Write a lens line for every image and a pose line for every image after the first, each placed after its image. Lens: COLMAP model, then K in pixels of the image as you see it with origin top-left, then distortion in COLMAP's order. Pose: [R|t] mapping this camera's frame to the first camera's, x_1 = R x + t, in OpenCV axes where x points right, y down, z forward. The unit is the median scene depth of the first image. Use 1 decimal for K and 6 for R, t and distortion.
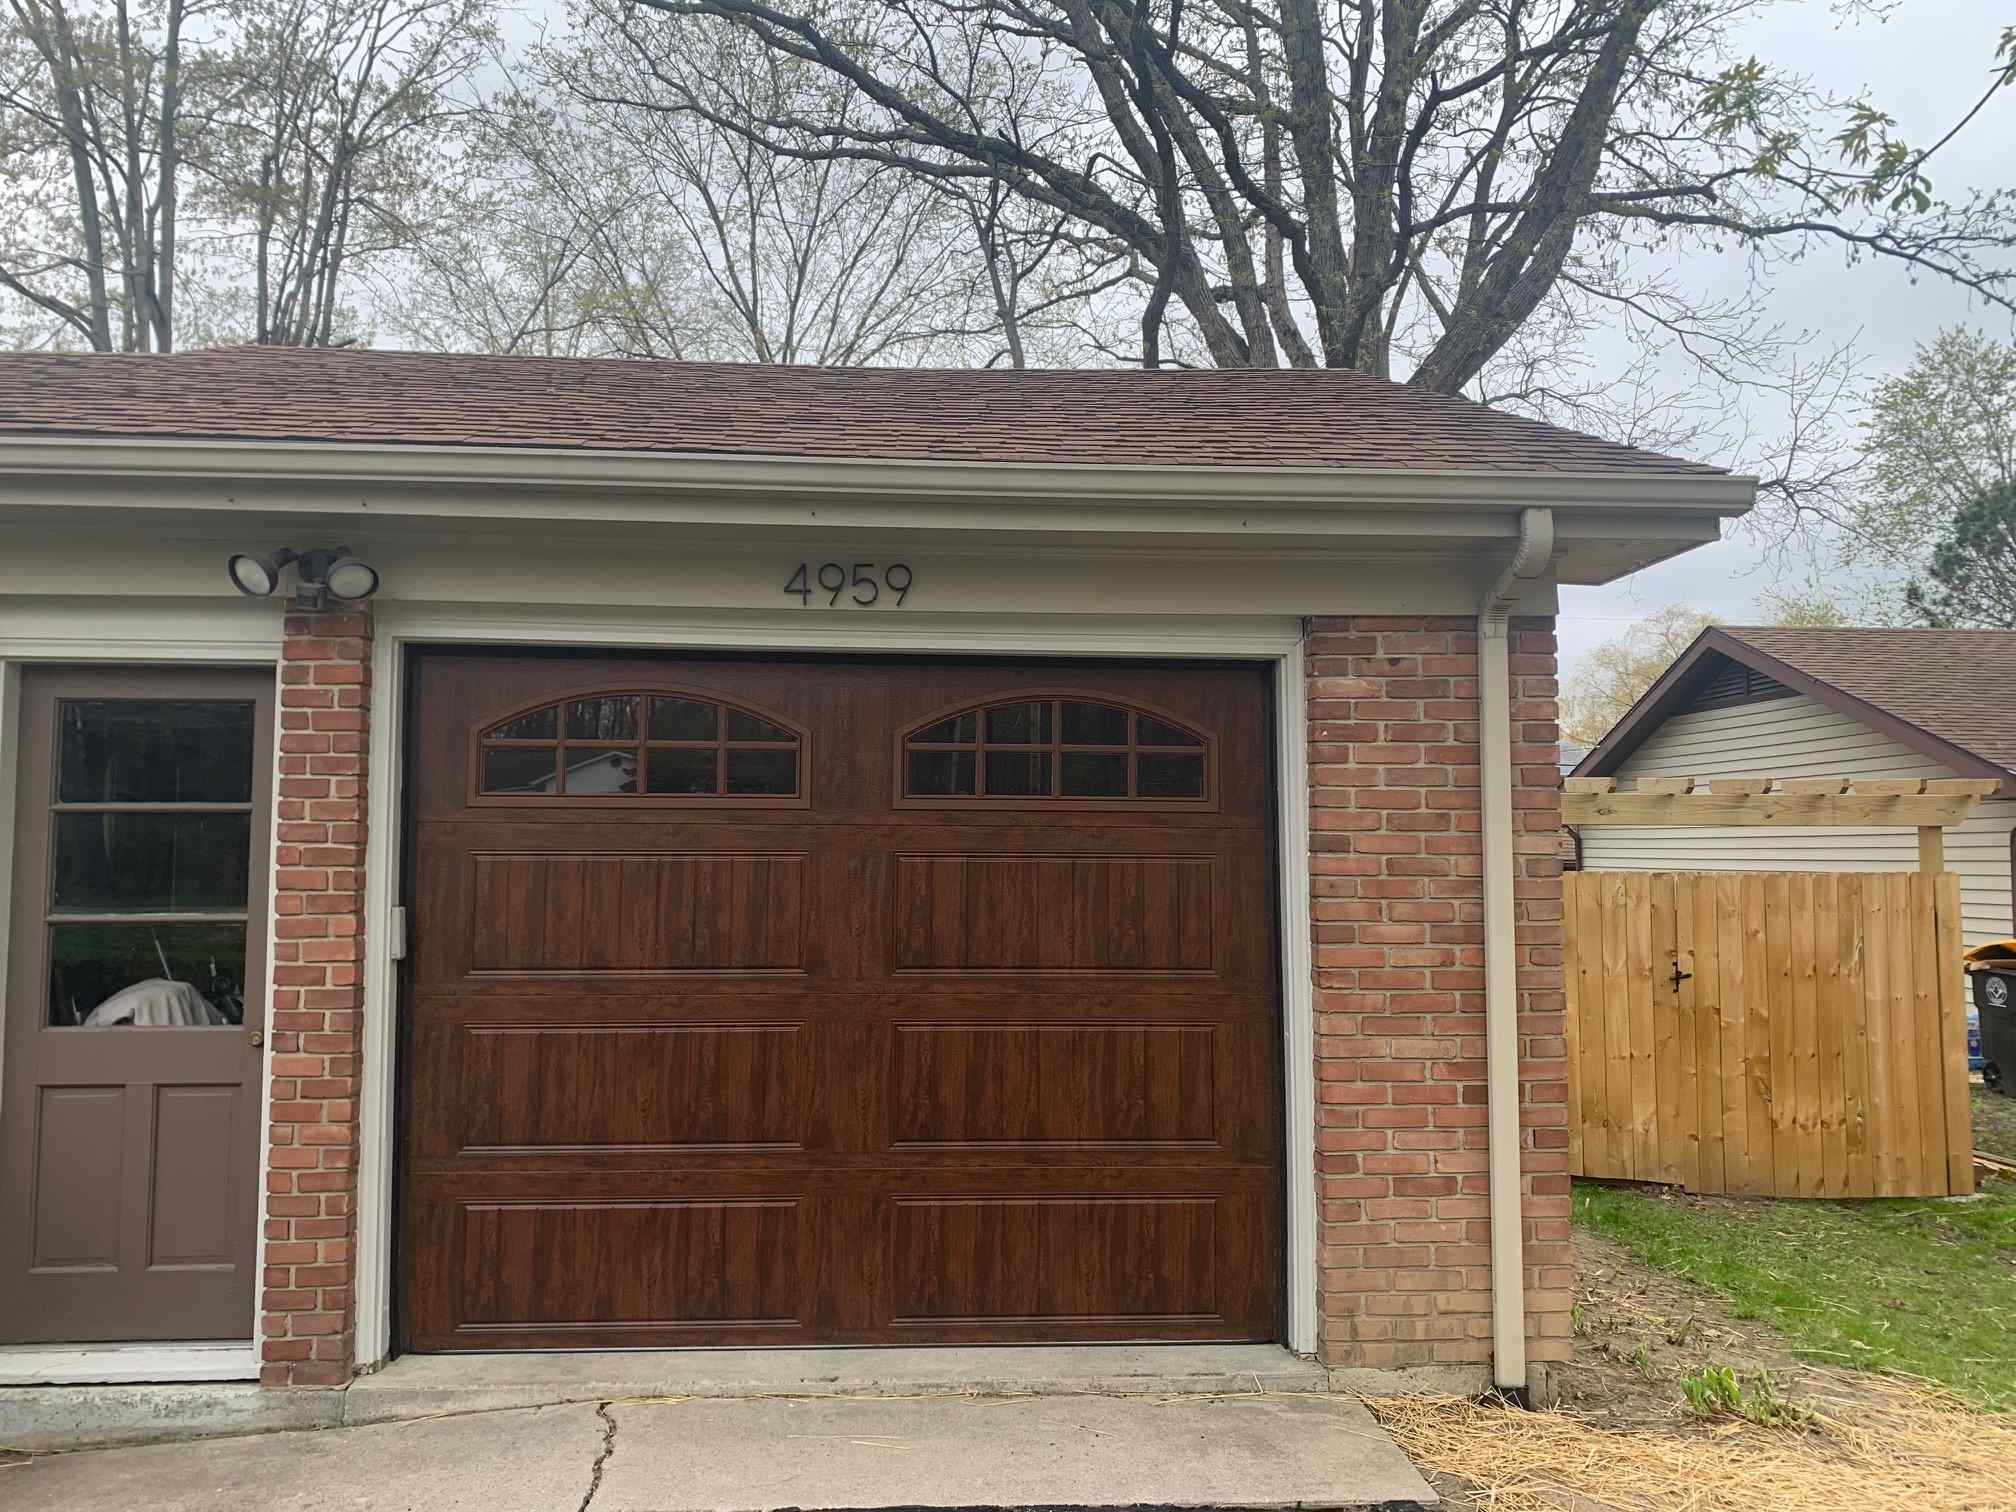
lens RADIAL K [[1513.9, 0, 1003.6], [0, 1513.9, 753.2], [0, 0, 1]] dist [0.020827, -0.004103]
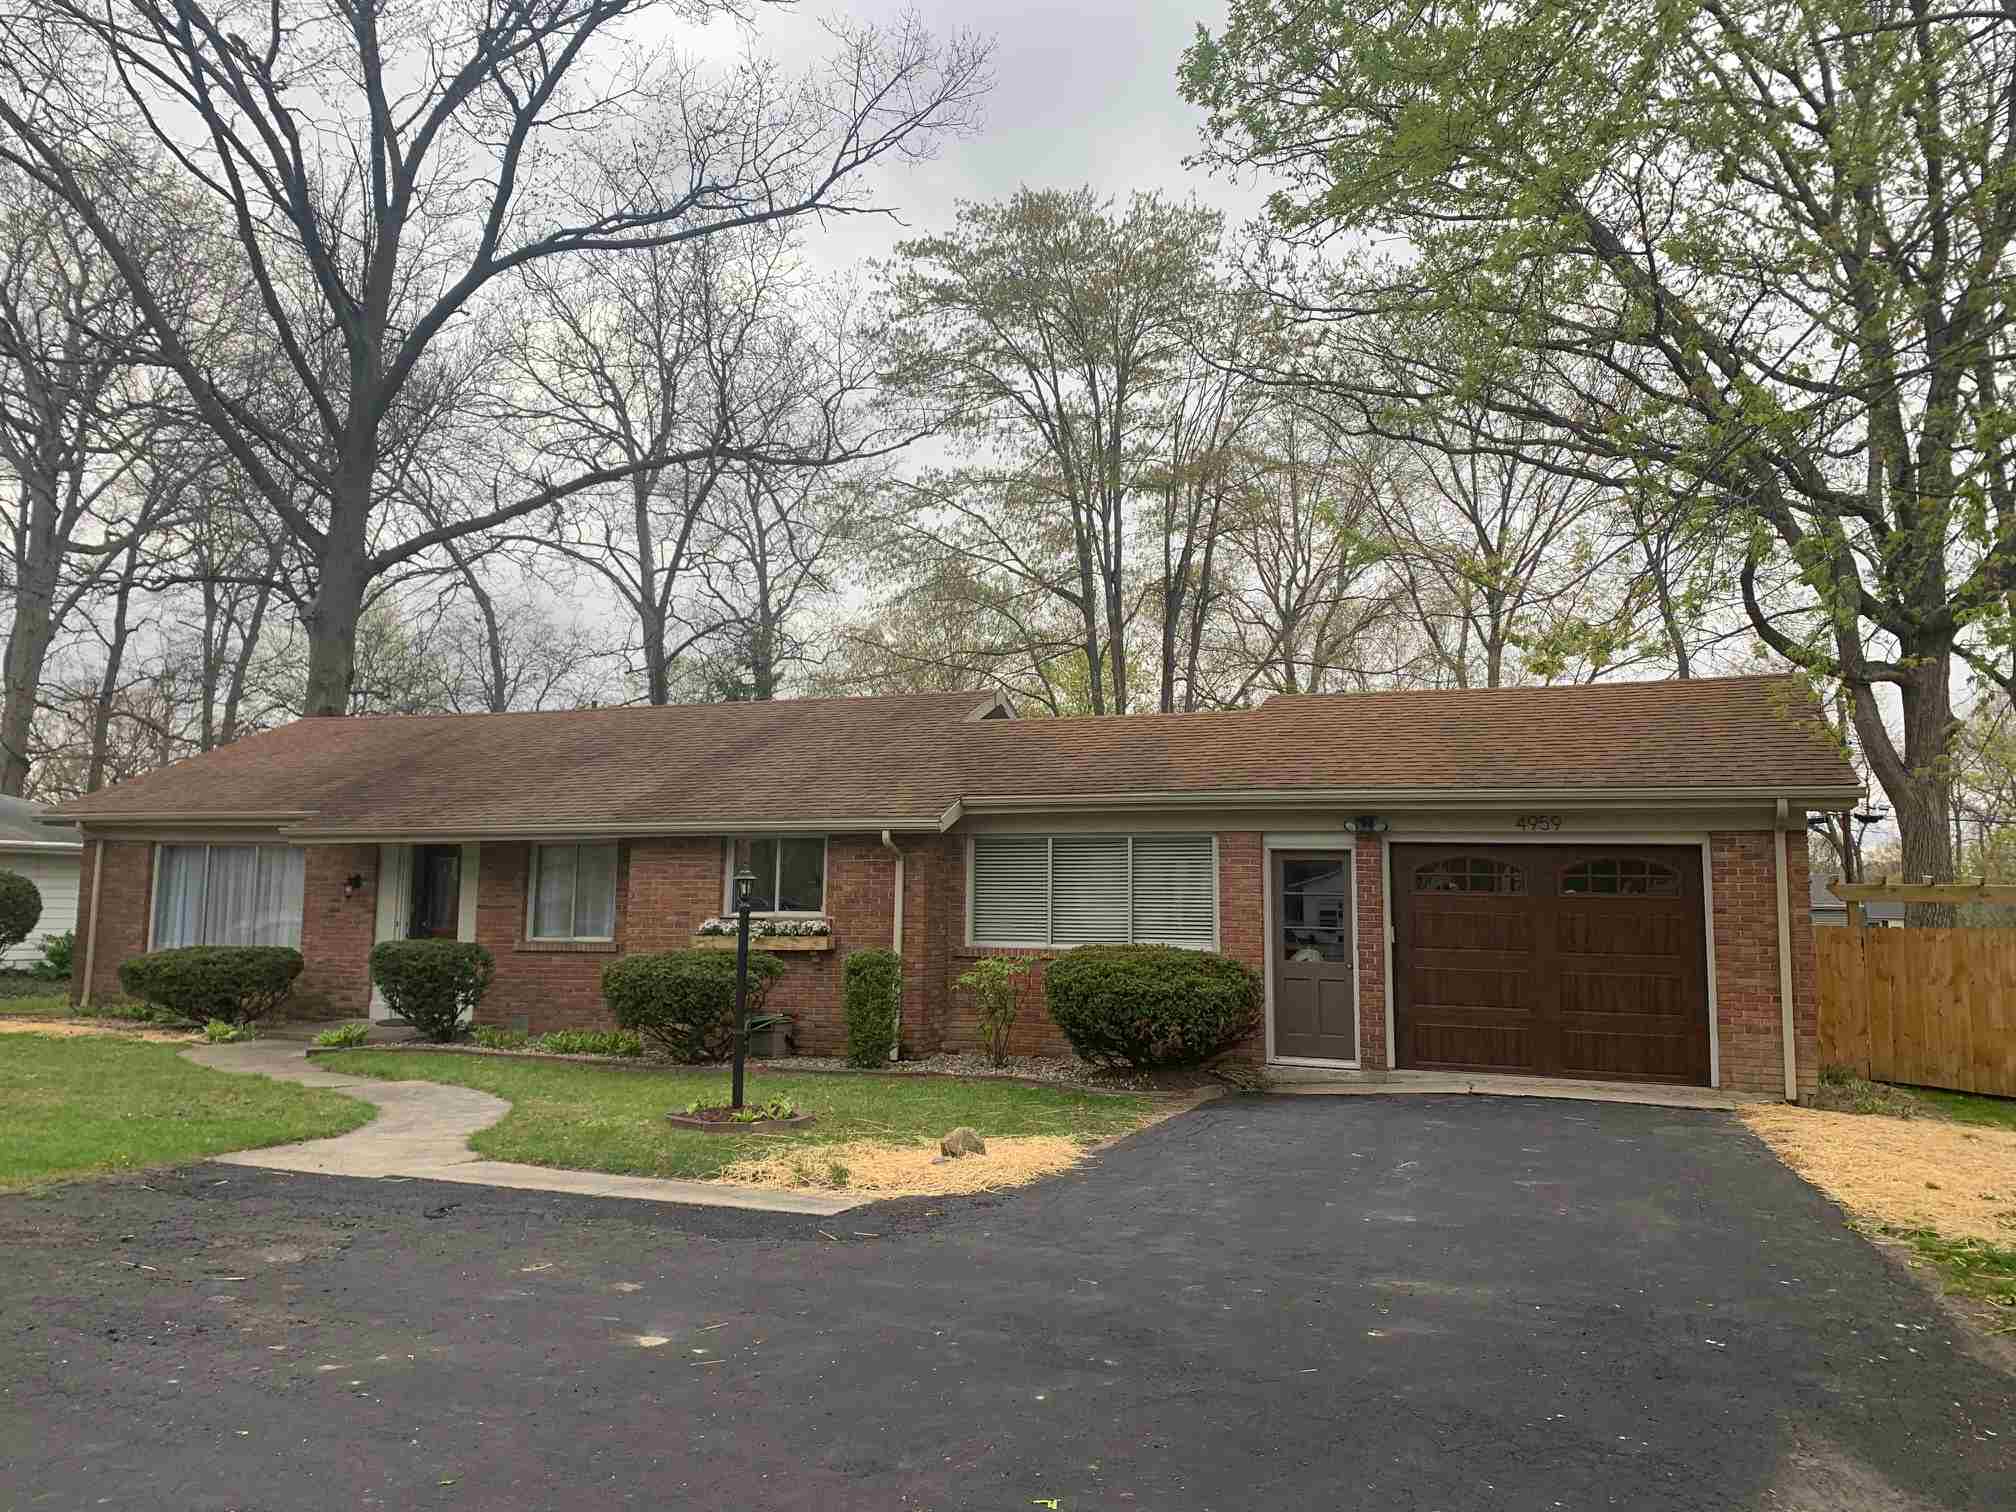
lens RADIAL K [[1513.9, 0, 997.2], [0, 1513.9, 749.1], [0, 0, 1]] dist [0.020827, -0.004103]
pose [[0.893812, -0.035916, -0.447001, 0.291709], [0.018017, 0.998859, -0.044231, -0.143899], [0.448079, 0.031480, 0.893439, -2.204201]]
